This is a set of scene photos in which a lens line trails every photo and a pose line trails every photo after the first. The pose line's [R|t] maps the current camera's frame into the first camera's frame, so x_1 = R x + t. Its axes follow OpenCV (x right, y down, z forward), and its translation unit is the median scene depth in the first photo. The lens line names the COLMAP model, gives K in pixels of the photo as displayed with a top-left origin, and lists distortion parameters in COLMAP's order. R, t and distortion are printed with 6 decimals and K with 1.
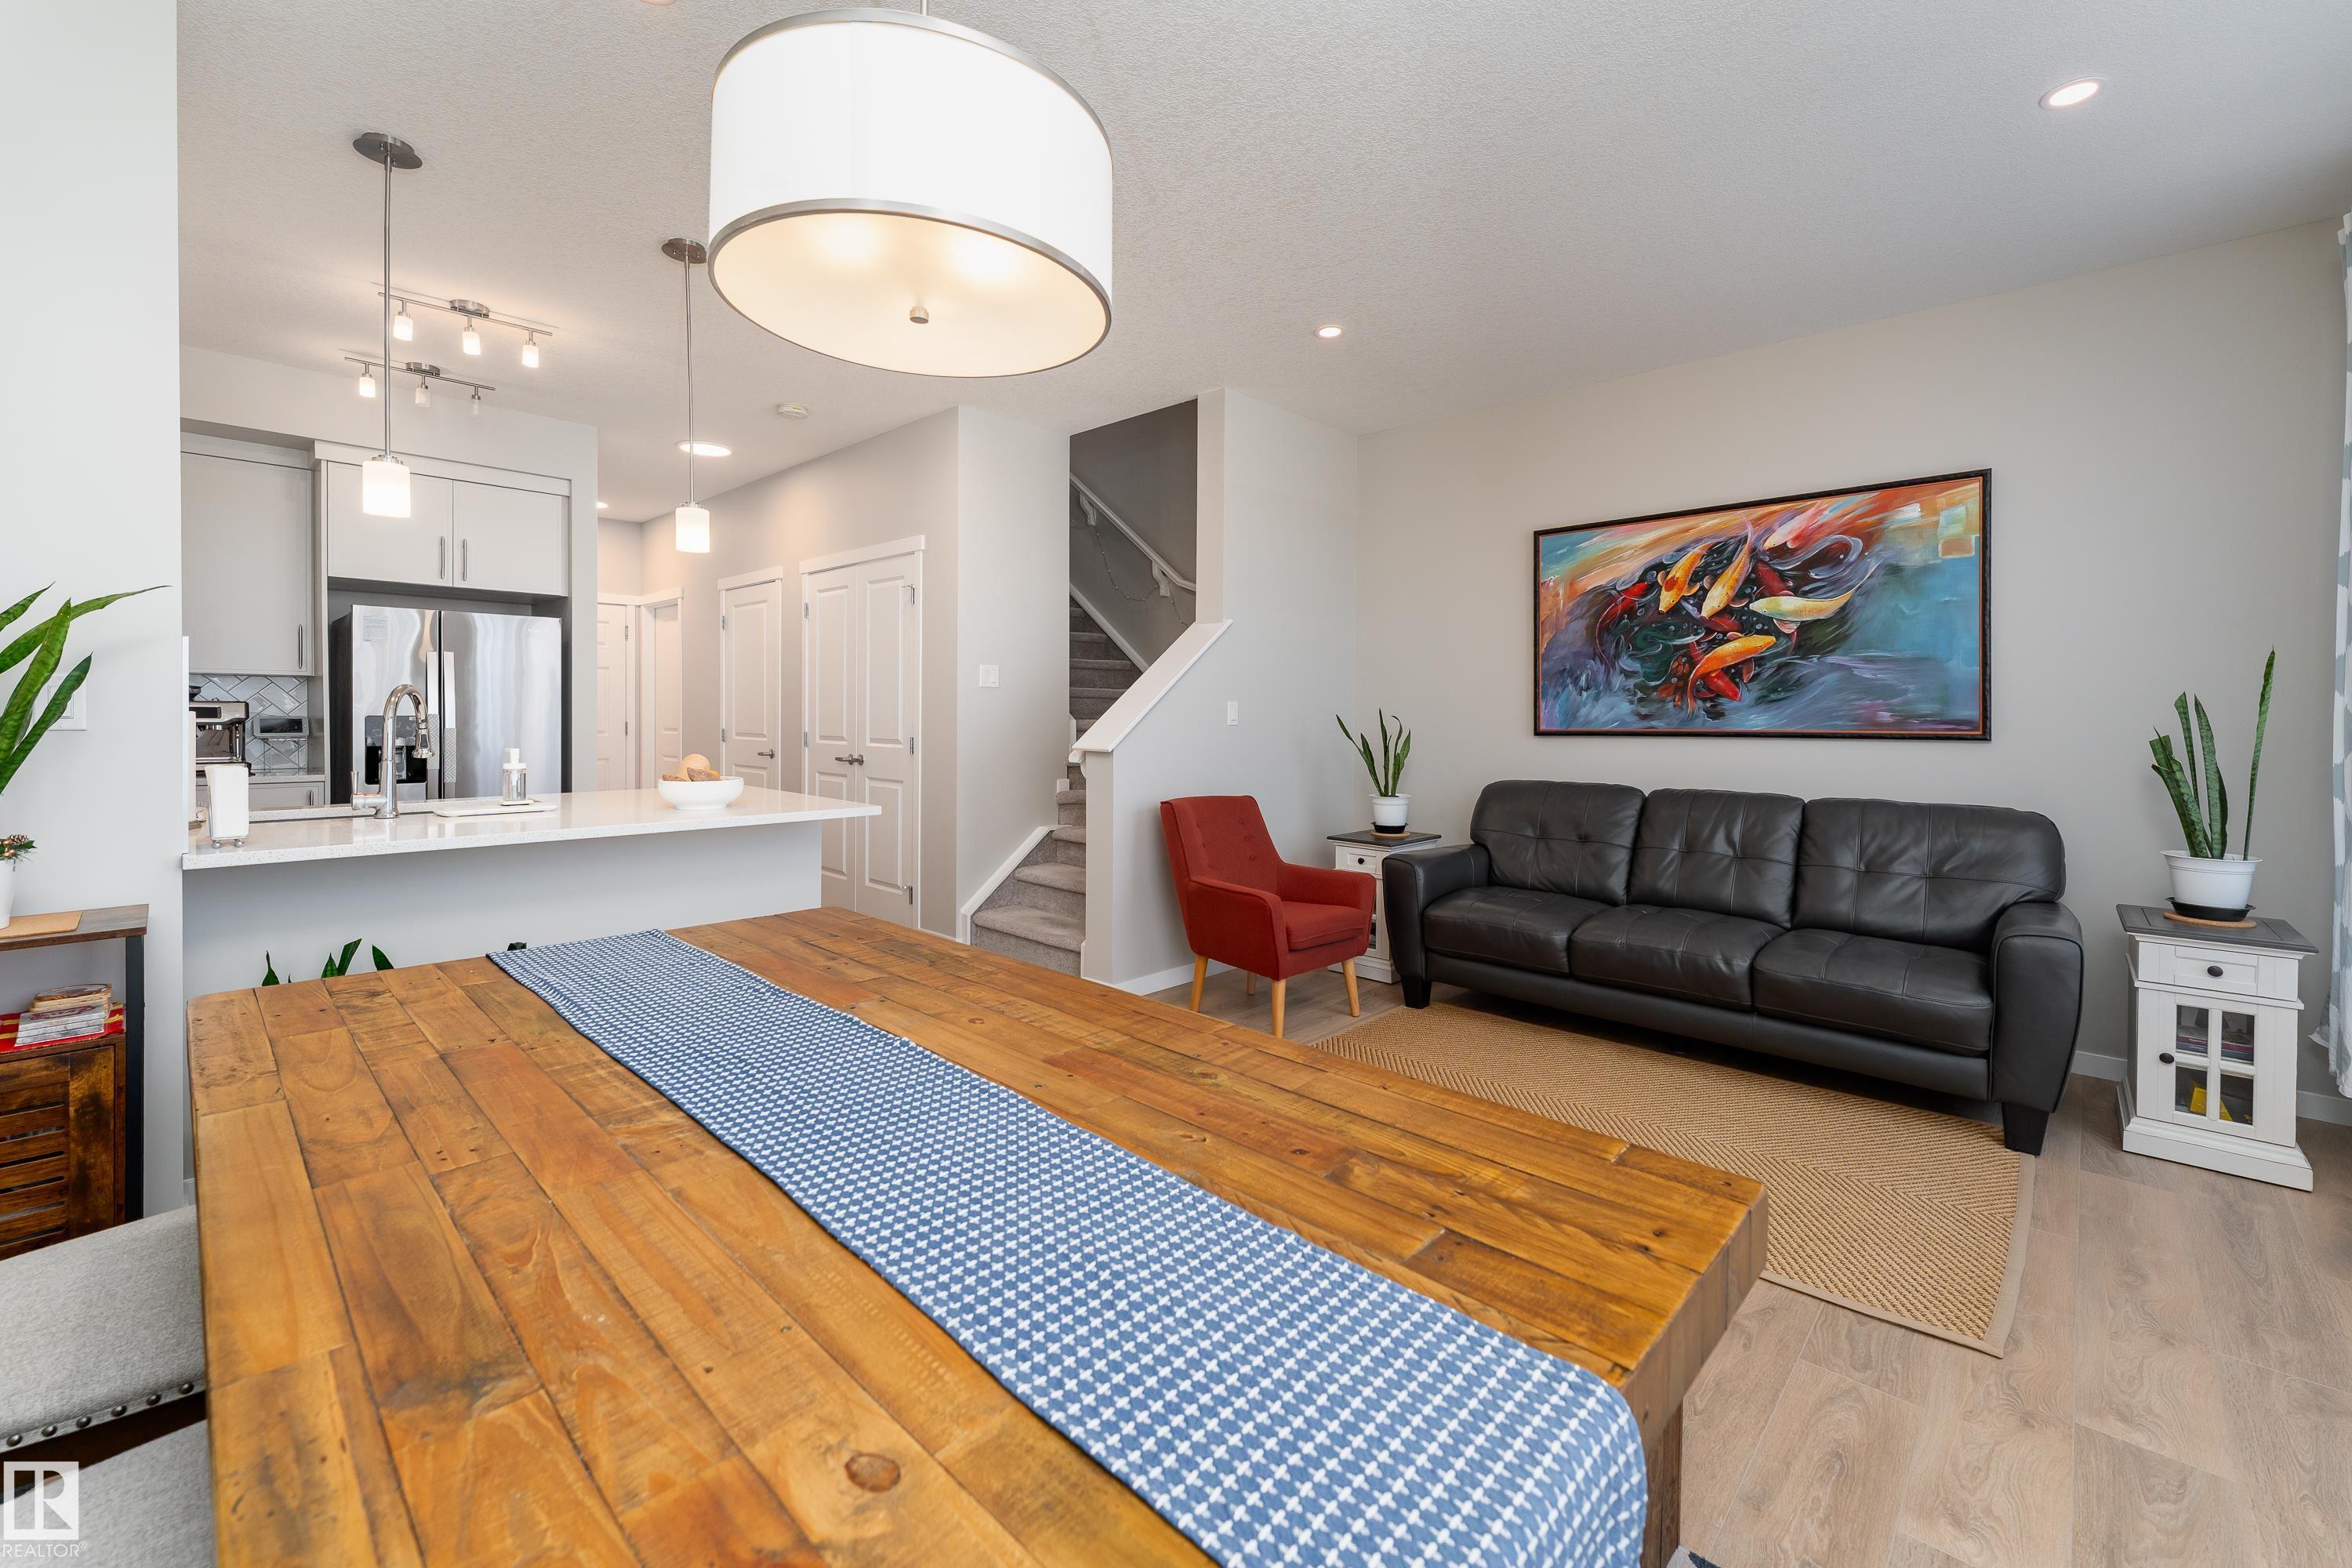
lens RADIAL K [[962.0, 0, 1187.9], [0, 962.0, 725.9], [0, 0, 1]] dist [-0.000180, 0.000034]
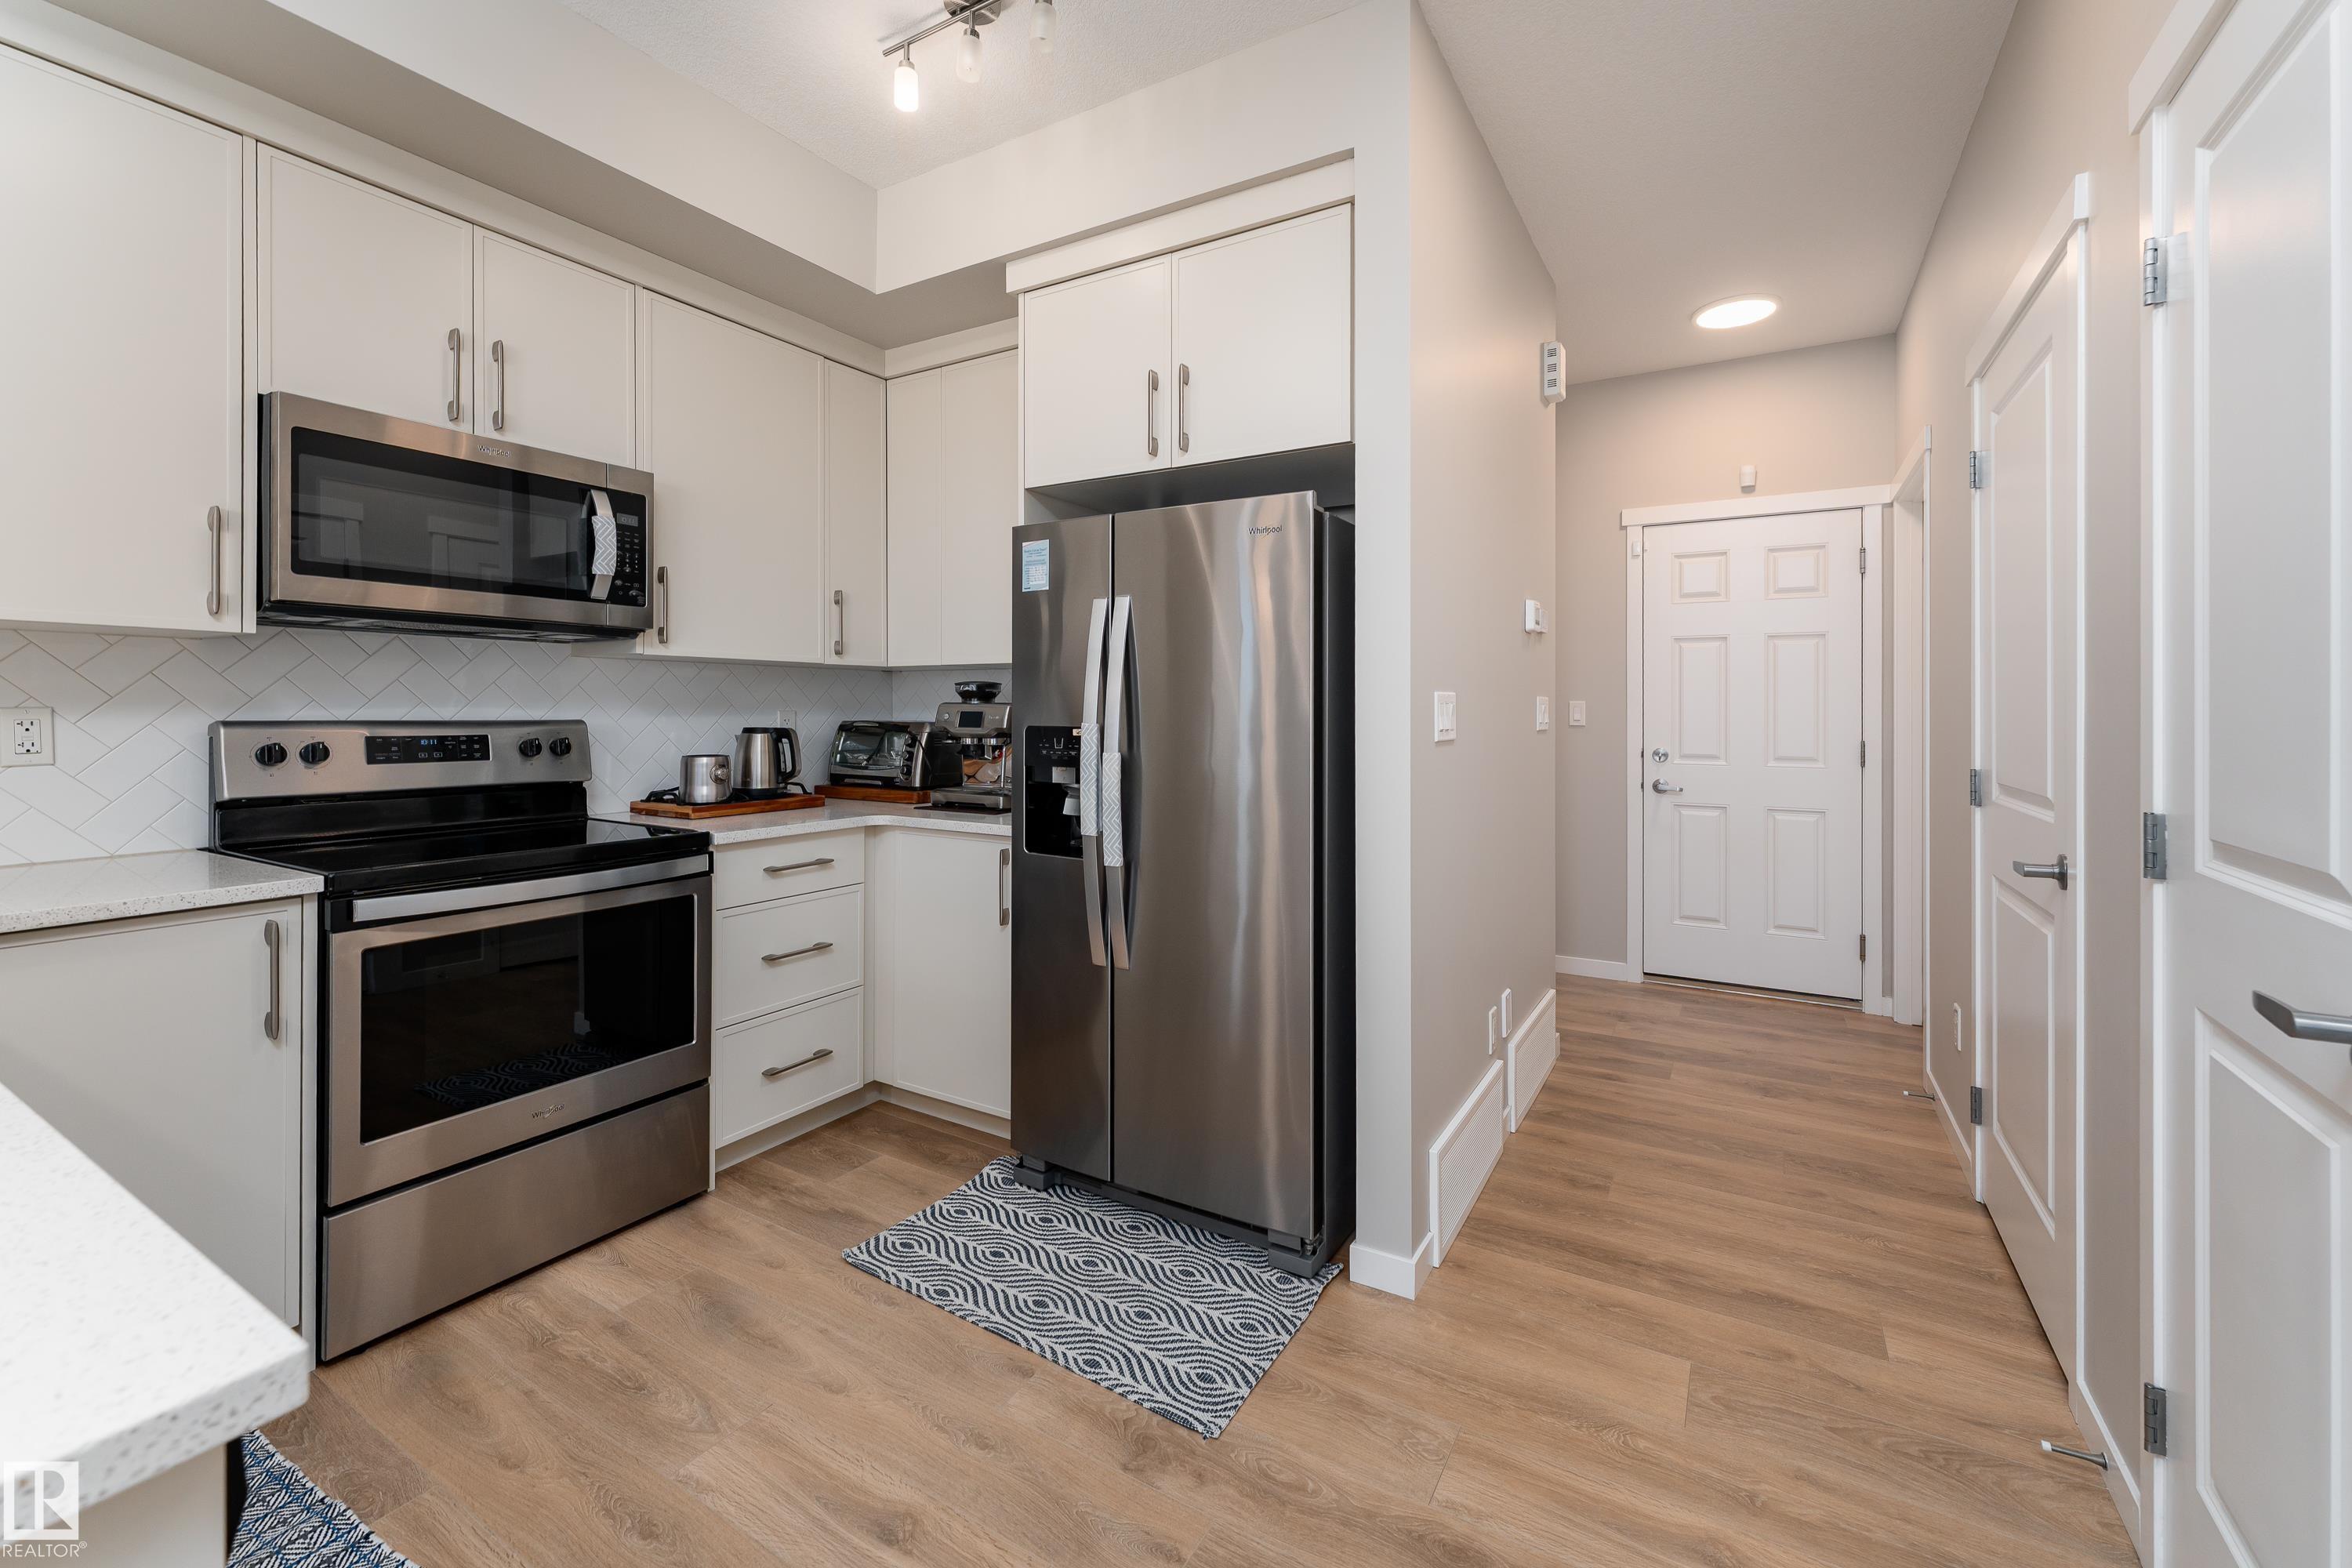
lens RADIAL K [[962.0, 0, 1182.2], [0, 962.0, 706.4], [0, 0, 1]] dist [-0.000180, 0.000034]
pose [[0.209725, -0.011377, -0.977694, -0.330452], [-0.018765, 0.999701, -0.015658, -0.016857], [0.977580, 0.021630, 0.209449, 1.064335]]
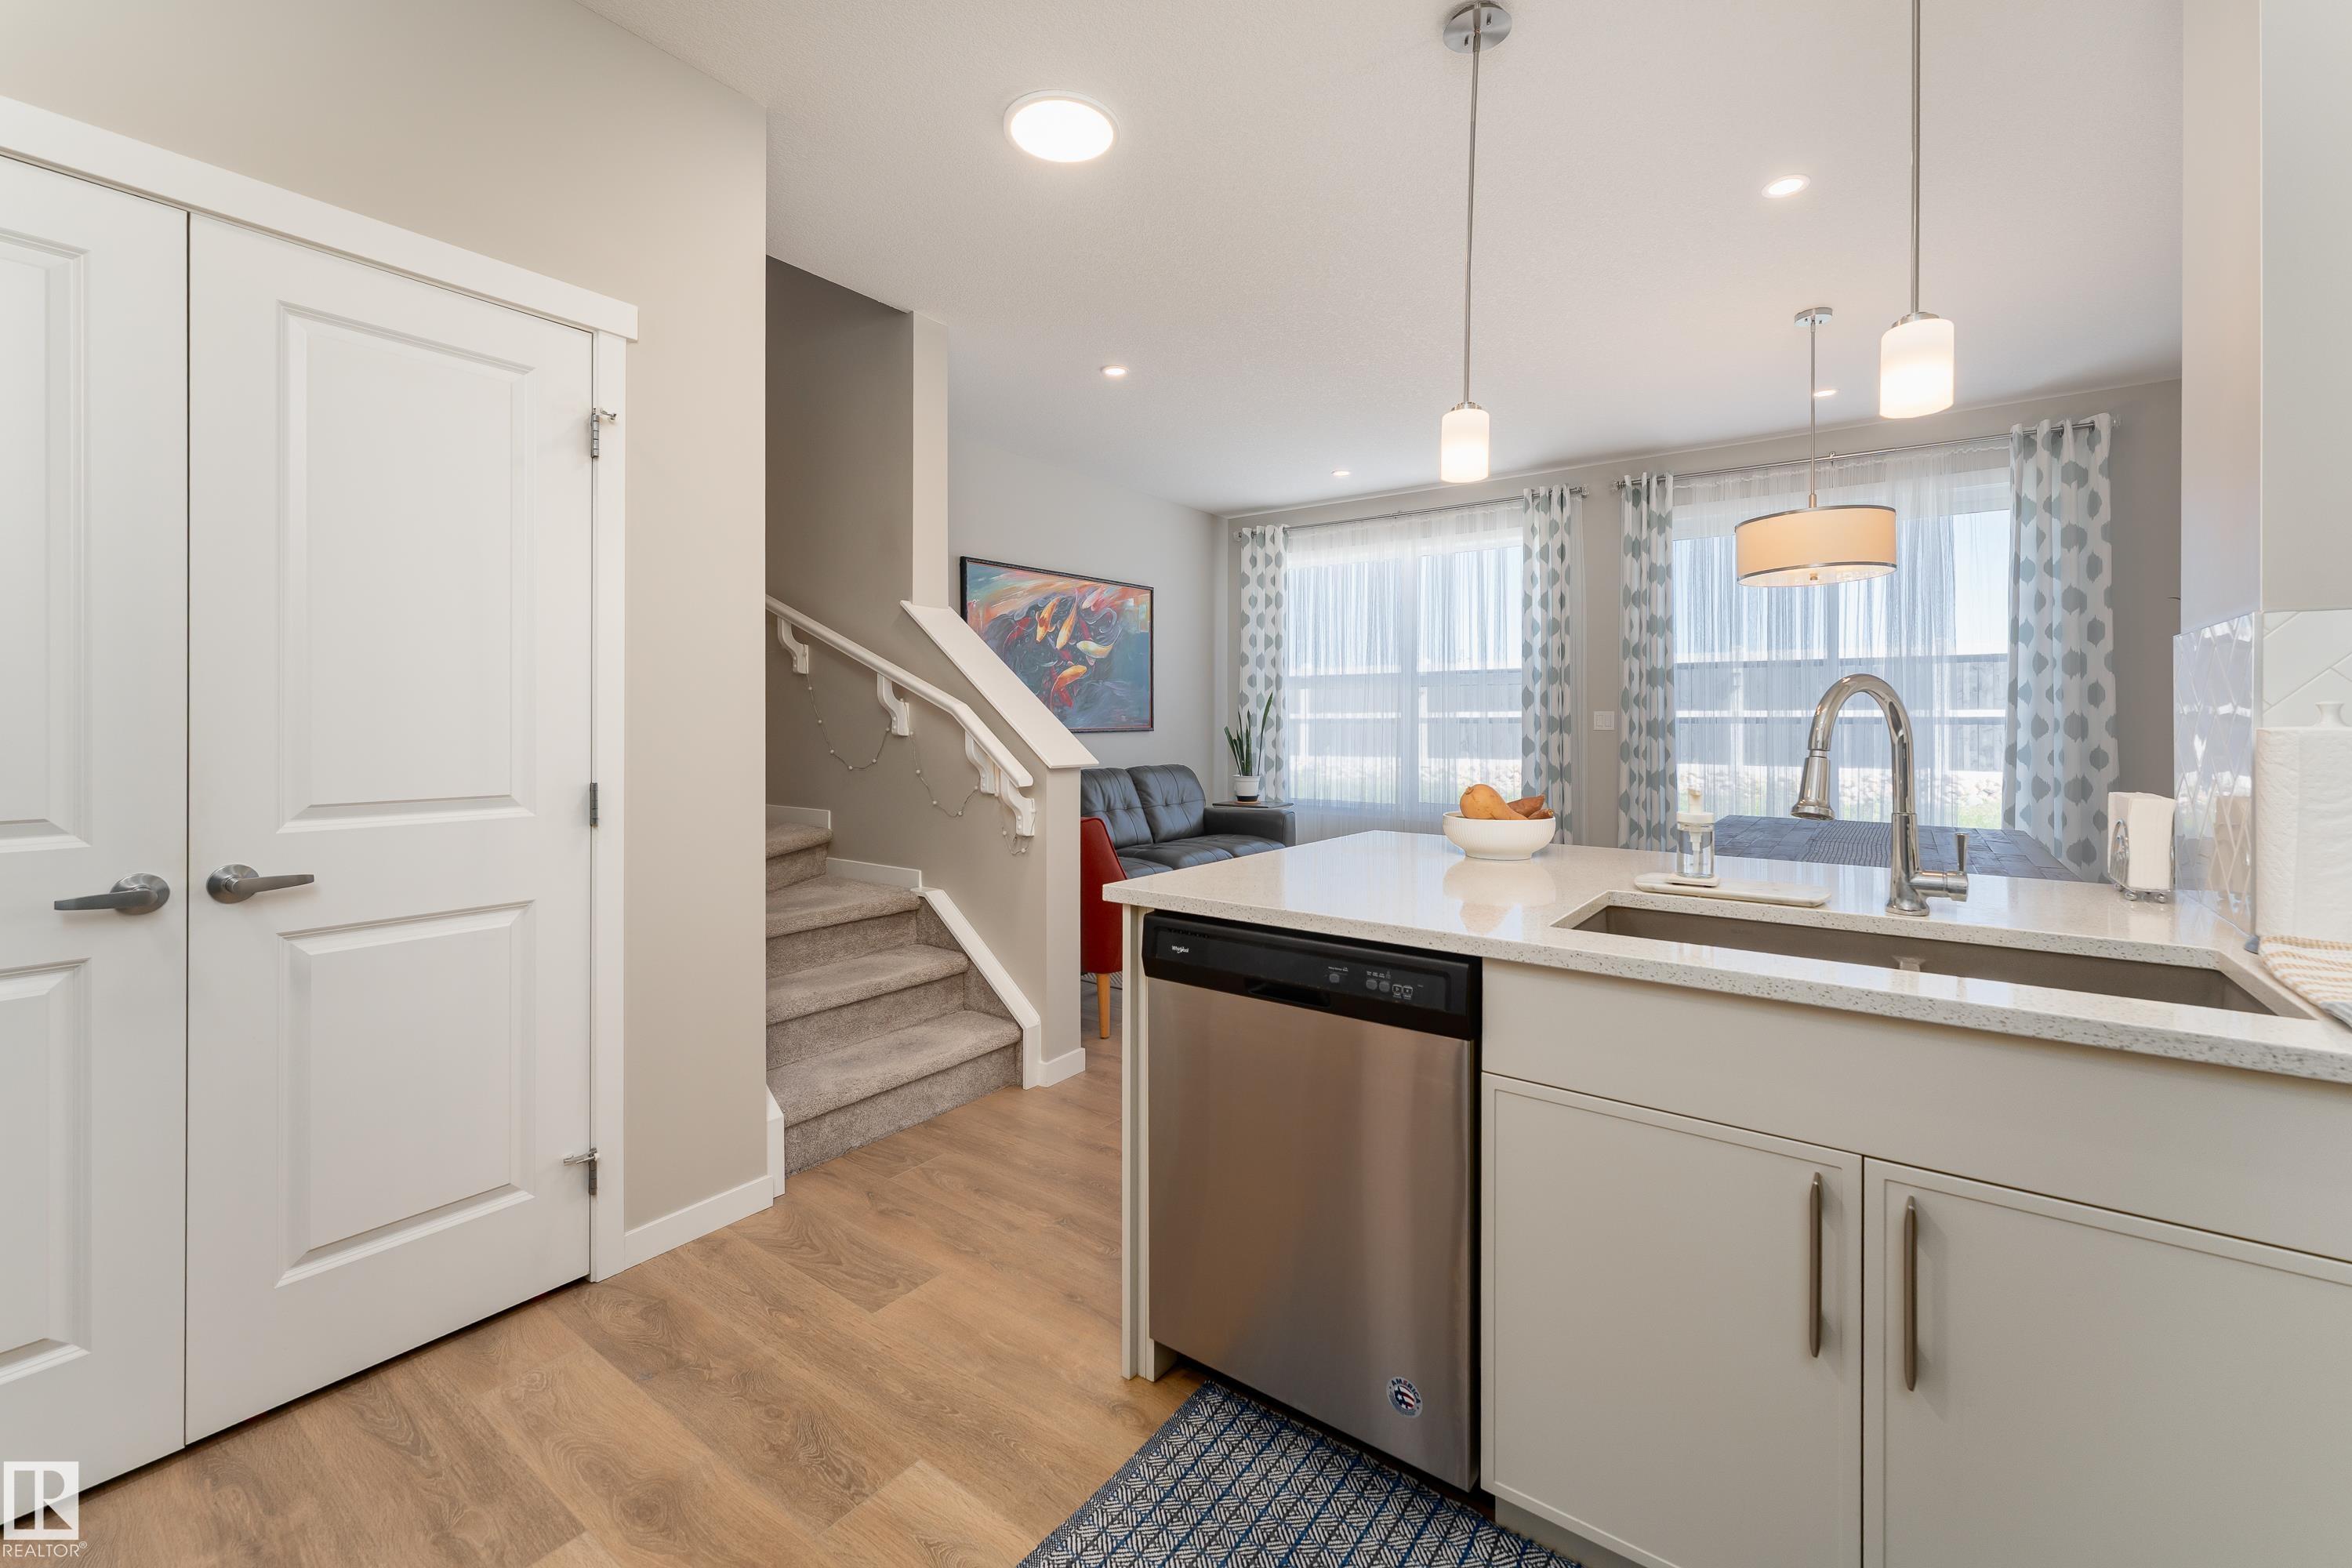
lens RADIAL K [[962.0, 0, 1182.0], [0, 962.0, 716.8], [0, 0, 1]] dist [-0.000180, 0.000034]
pose [[-0.118982, -0.003483, 0.992890, -0.901924], [0.014236, 0.999885, 0.005214, -0.018511], [-0.992794, 0.014756, -0.118919, 1.001673]]
